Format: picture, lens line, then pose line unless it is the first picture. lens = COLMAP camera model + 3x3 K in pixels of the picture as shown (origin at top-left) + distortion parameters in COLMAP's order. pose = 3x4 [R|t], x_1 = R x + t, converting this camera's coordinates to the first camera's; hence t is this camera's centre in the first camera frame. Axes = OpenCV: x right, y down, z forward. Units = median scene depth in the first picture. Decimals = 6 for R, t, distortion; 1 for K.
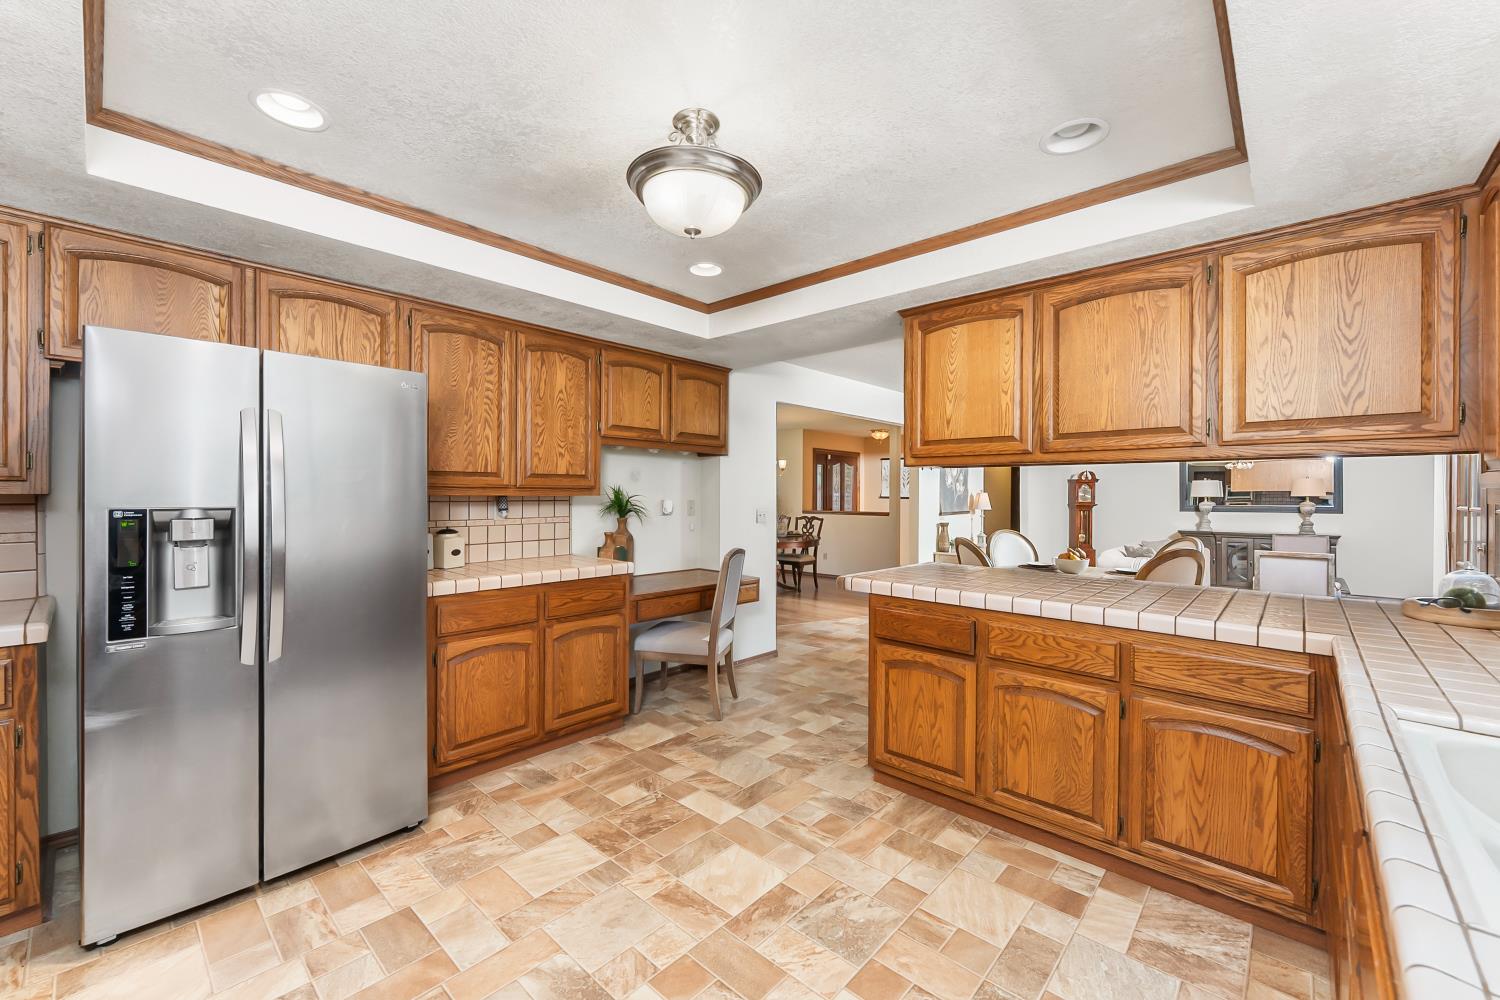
lens RADIAL K [[600.2, 0, 747.5], [0, 600.2, 495.6], [0, 0, 1]] dist [0.002732, -0.000408]
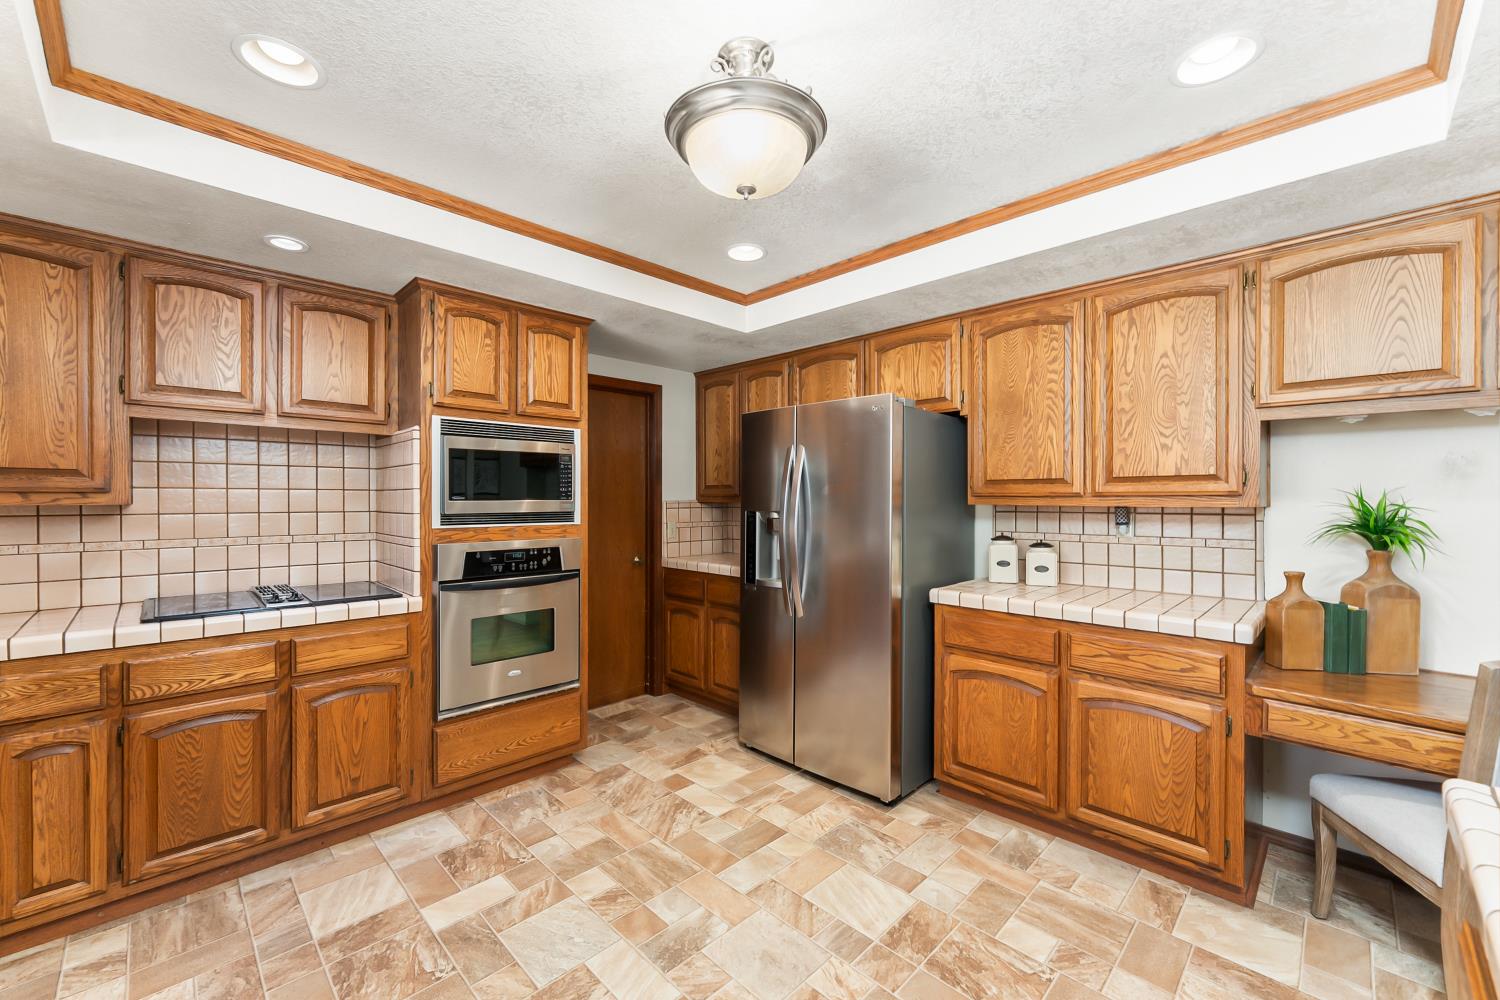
lens RADIAL K [[600.2, 0, 746.7], [0, 600.2, 501.5], [0, 0, 1]] dist [0.002732, -0.000408]
pose [[-0.043972, -0.001472, -0.999032, 0.475290], [-0.004510, 0.999989, -0.001275, -0.003212], [0.999023, 0.004449, -0.043978, 0.661203]]
